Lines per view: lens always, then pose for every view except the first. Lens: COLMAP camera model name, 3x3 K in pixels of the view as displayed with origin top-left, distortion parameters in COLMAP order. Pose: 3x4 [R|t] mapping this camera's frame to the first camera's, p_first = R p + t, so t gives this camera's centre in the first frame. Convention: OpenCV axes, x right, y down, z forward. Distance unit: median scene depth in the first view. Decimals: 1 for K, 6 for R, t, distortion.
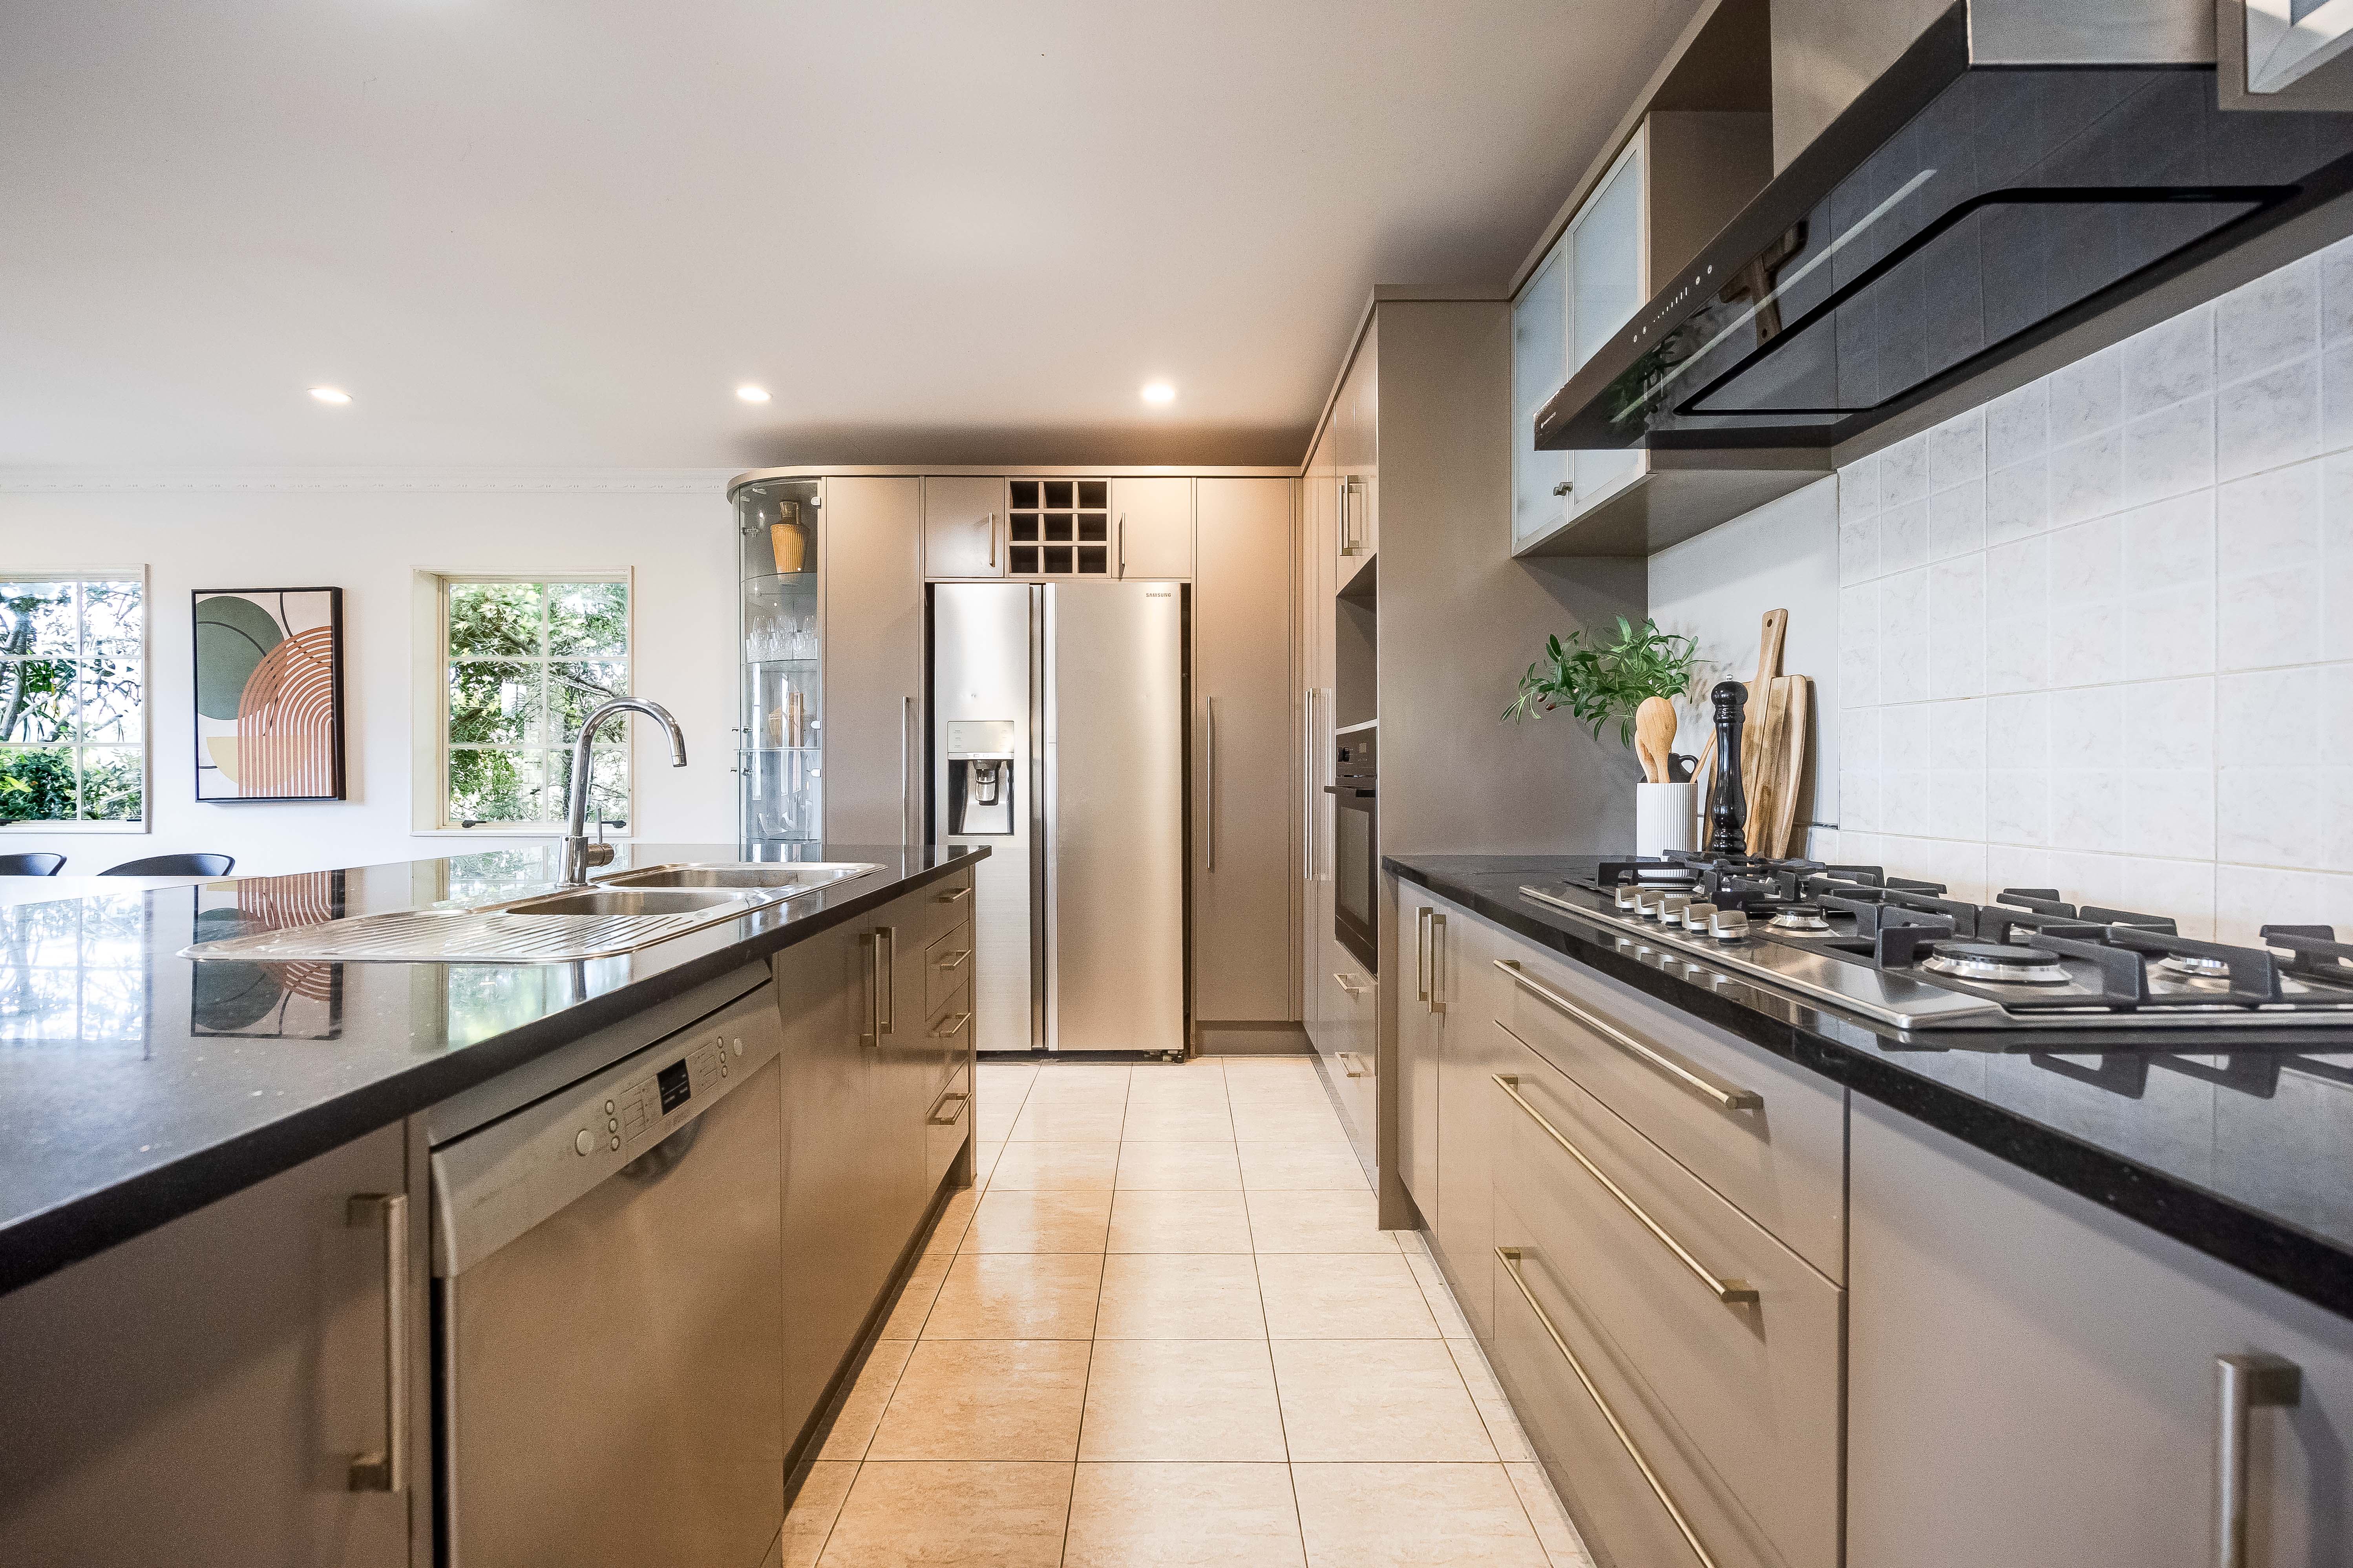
lens RADIAL K [[983.7, 0, 1177.7], [0, 983.7, 790.7], [0, 0, 1]] dist [-0.014601, -0.000098]
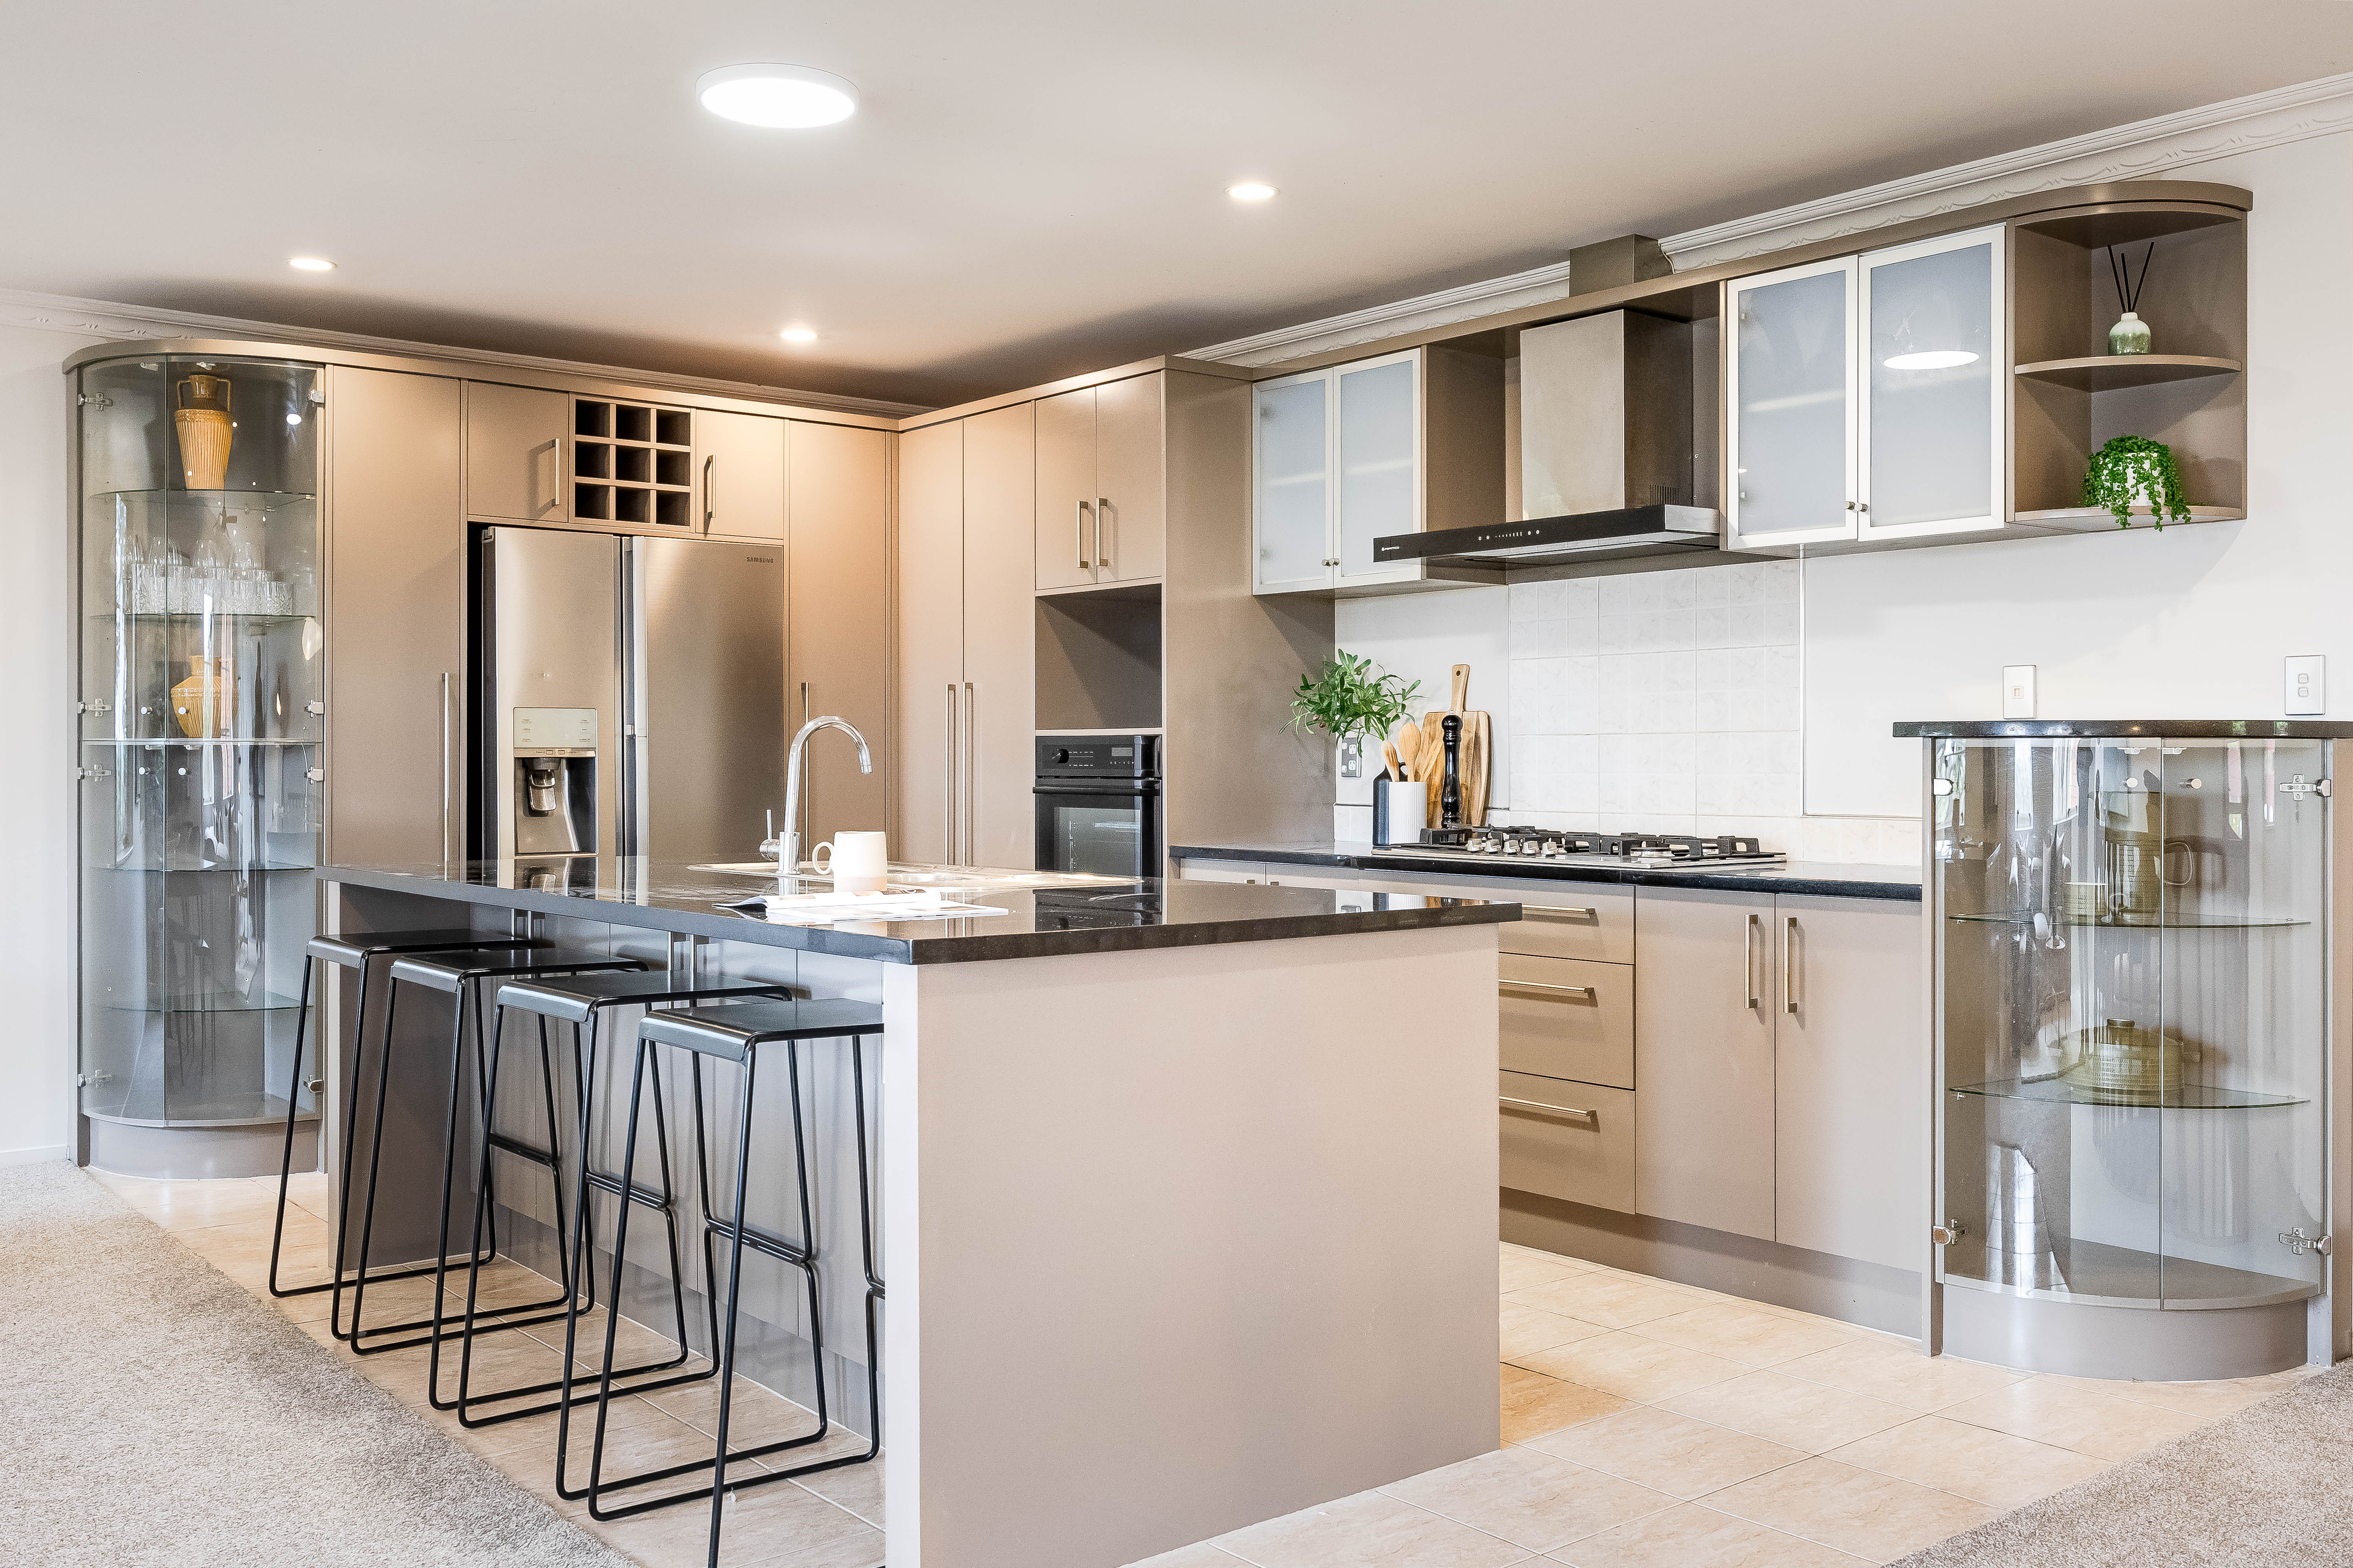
lens RADIAL K [[2088.6, 0, 1176.2], [0, 2088.6, 789.3], [0, 0, 1]] dist [0.015990, 0.002811]
pose [[0.780915, -0.007883, 0.624587, -0.834848], [0.011519, 0.999932, -0.001782, 0.002113], [-0.624531, 0.008587, 0.780953, -0.587793]]
